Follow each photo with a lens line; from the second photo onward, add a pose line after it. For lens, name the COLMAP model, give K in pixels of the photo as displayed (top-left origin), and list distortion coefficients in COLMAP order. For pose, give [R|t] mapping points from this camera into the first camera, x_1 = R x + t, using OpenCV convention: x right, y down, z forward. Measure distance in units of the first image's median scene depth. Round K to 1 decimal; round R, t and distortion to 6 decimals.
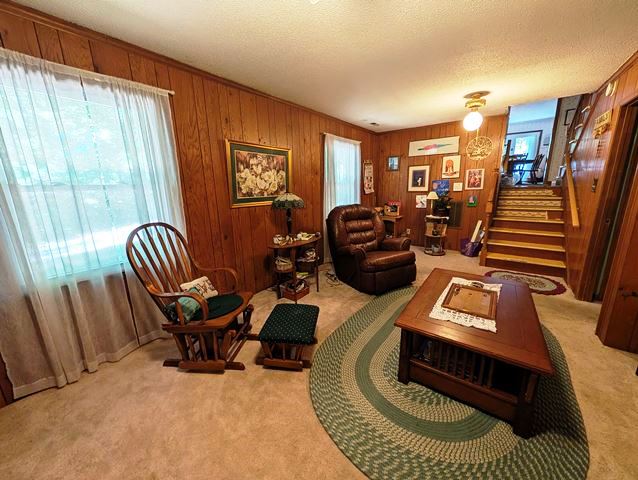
lens RADIAL K [[246.7, 0, 324.7], [0, 246.7, 236.0], [0, 0, 1]] dist [0.001621, -0.000649]
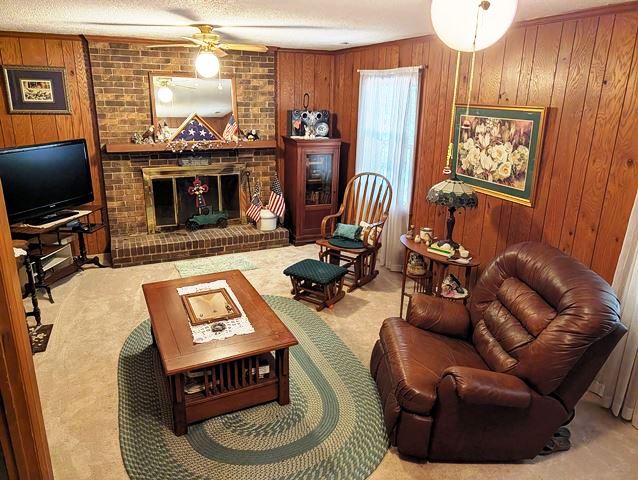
lens RADIAL K [[449.9, 0, 312.7], [0, 449.9, 235.0], [0, 0, 1]] dist [-0.000002, -0.010791]
pose [[-0.505605, 0.269805, -0.819493, 1.064973], [-0.183997, 0.894273, 0.407947, -0.456582], [0.842917, 0.357044, -0.402506, 1.193519]]
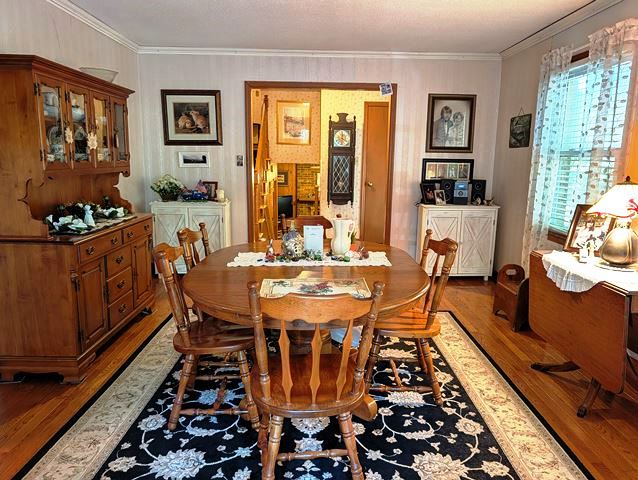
lens RADIAL K [[449.9, 0, 319.2], [0, 449.9, 240.0], [0, 0, 1]] dist [-0.000002, -0.010791]
pose [[-0.803376, 0.127281, -0.581710, 2.563394], [-0.114840, 0.925432, 0.361091, -1.221242], [0.584293, 0.356896, -0.728853, 3.387791]]
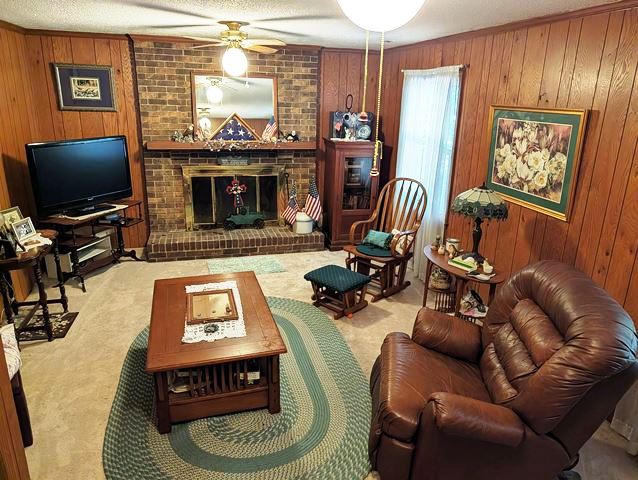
lens RADIAL K [[449.9, 0, 322.4], [0, 449.9, 244.9], [0, 0, 1]] dist [-0.000002, -0.010791]
pose [[-0.622718, 0.248314, -0.741999, 0.947435], [-0.175870, 0.879622, 0.441968, -0.464302], [0.762425, 0.405716, -0.504085, 1.289433]]
